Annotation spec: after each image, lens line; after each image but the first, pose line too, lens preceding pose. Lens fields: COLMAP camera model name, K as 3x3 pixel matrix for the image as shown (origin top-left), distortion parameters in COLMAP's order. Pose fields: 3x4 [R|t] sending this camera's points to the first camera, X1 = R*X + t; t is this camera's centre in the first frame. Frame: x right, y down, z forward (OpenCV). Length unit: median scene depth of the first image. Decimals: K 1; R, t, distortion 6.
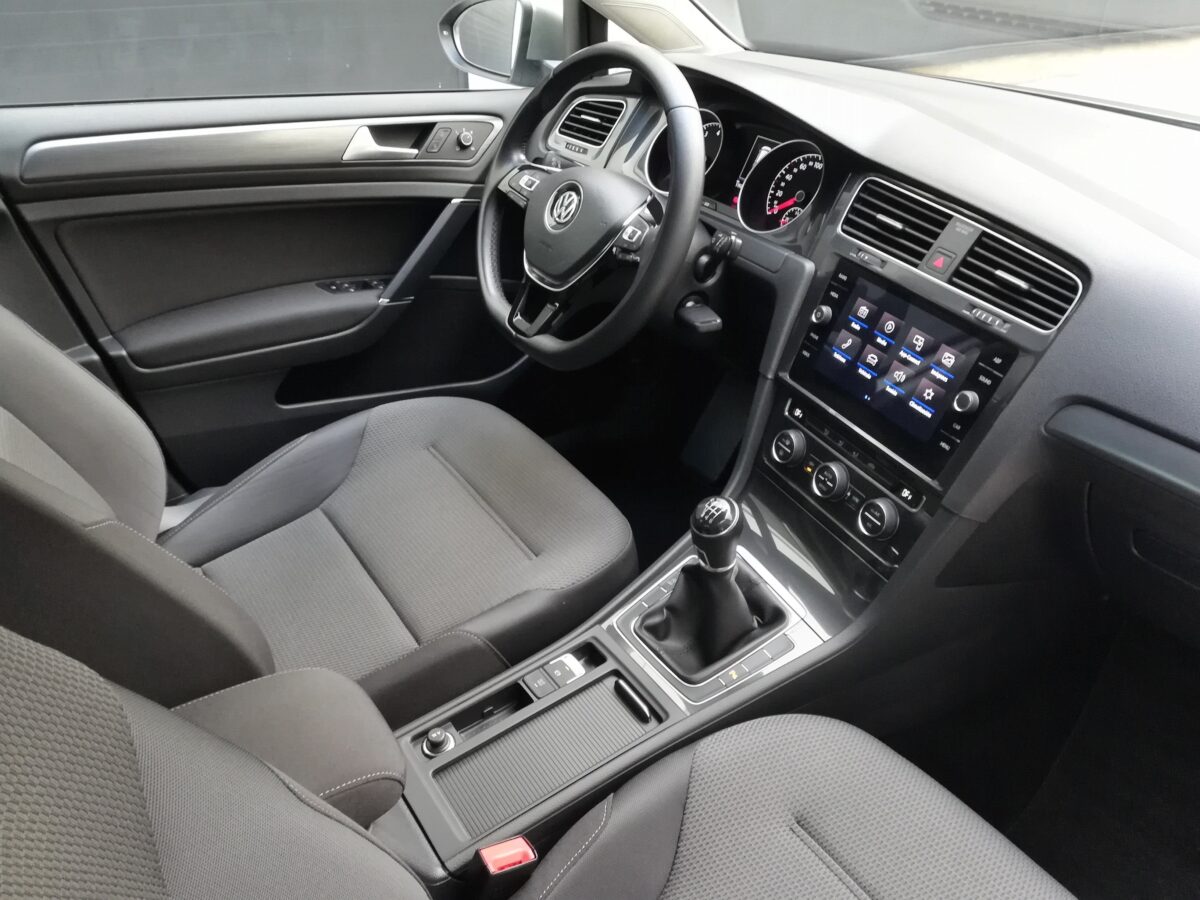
lens RADIAL K [[949.7, 0, 583.2], [0, 949.7, 450.4], [0, 0, 1]] dist [0.009777, -0.085636]
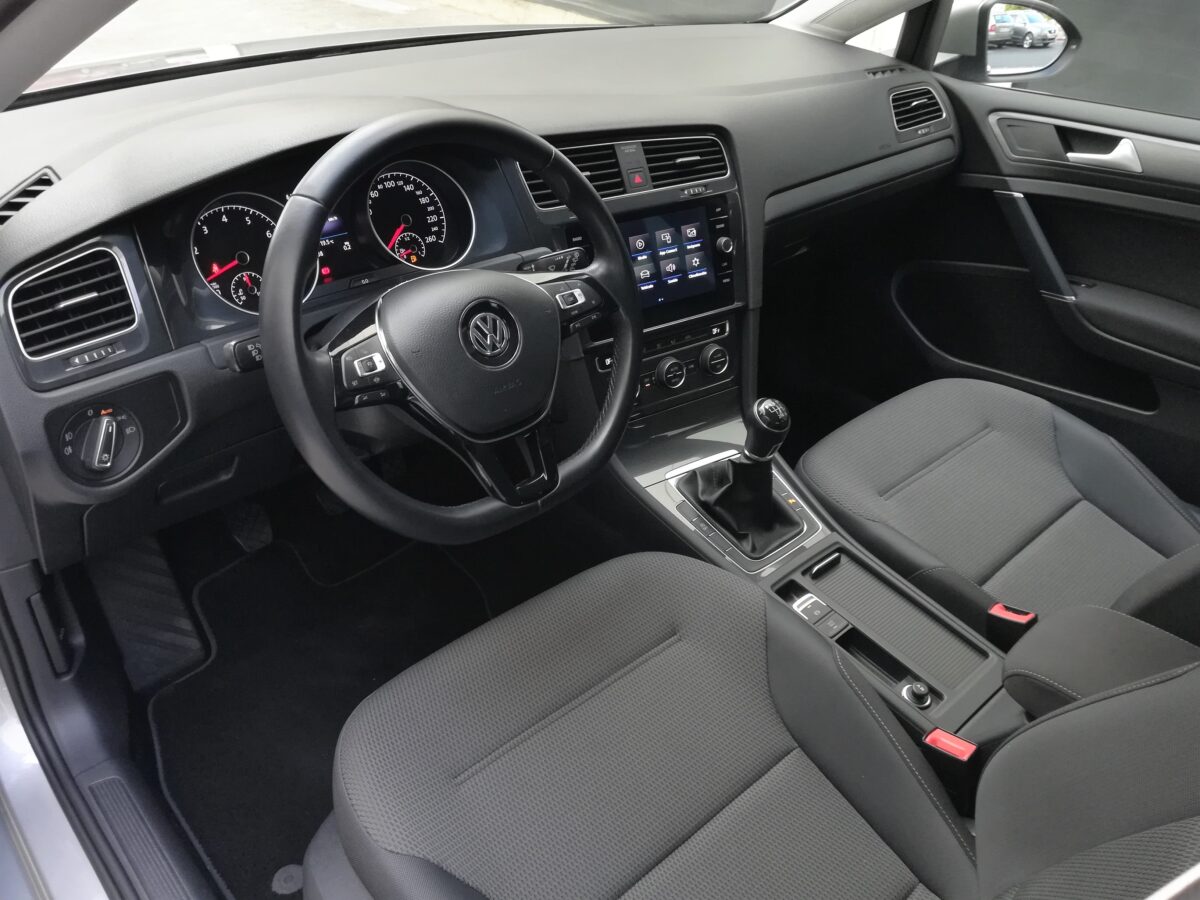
lens RADIAL K [[949.7, 0, 583.2], [0, 949.7, 450.4], [0, 0, 1]] dist [0.009777, -0.085636]
pose [[-0.156158, -0.566975, 0.808798, -0.841940], [0.472691, 0.676091, 0.565211, -0.709325], [-0.867282, 0.470574, 0.162427, 1.043452]]
